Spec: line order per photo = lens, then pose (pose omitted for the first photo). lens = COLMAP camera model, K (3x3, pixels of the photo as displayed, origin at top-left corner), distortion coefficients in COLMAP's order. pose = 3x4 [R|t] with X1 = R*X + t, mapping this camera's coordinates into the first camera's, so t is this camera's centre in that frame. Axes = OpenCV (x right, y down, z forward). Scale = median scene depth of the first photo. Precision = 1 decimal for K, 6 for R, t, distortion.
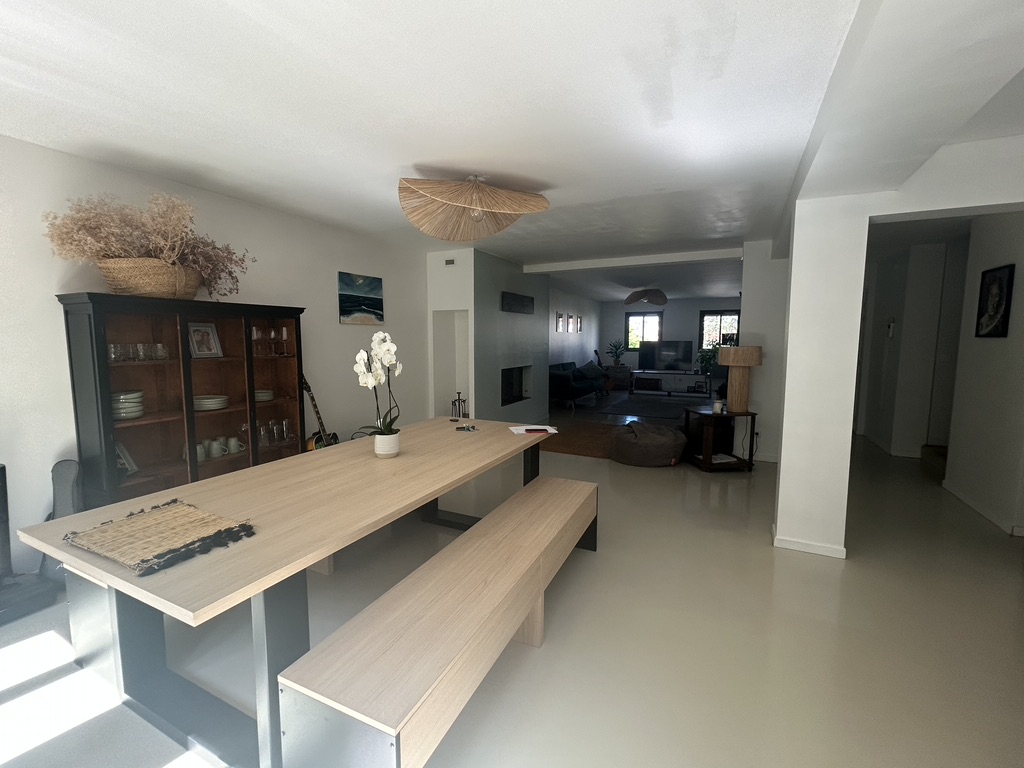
lens RADIAL K [[444.4, 0, 511.5], [0, 444.4, 381.9], [0, 0, 1]] dist [0.000277, -0.000533]
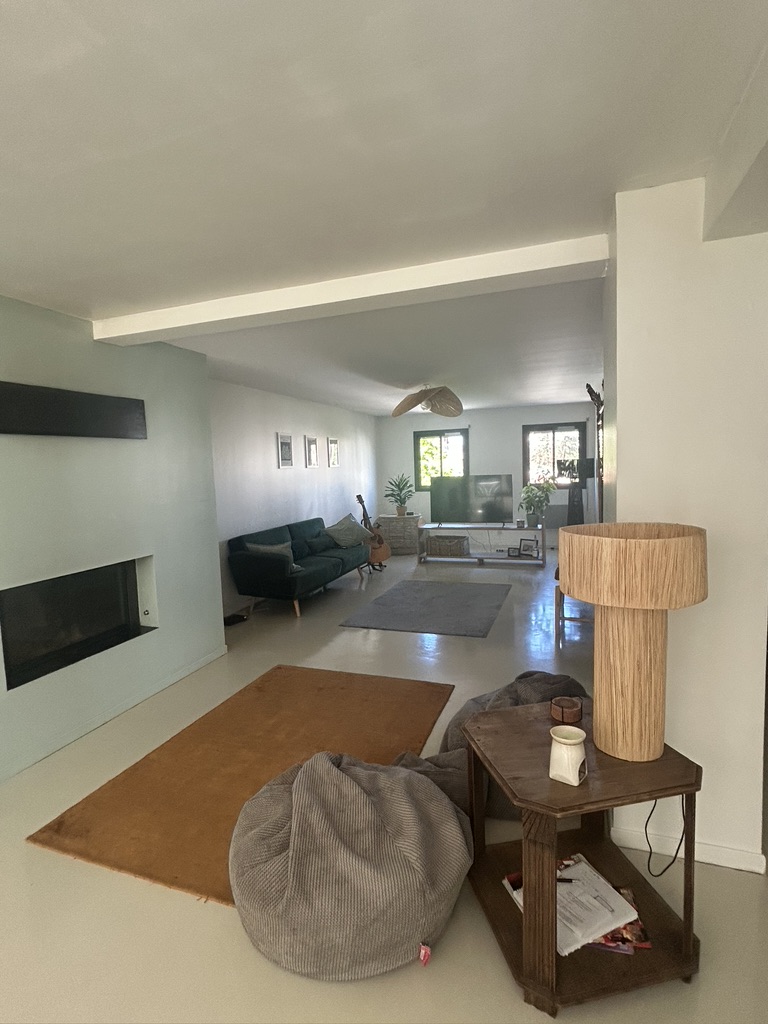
lens RADIAL K [[522.8, 0, 384.0], [0, 522.8, 512.0], [0, 0, 1]] dist [-0.000605, -0.000613]
pose [[0.991374, -0.048190, 0.121884, 0.137773], [0.049578, 0.998735, -0.008380, -0.042052], [-0.121326, 0.014350, 0.992509, 0.297321]]
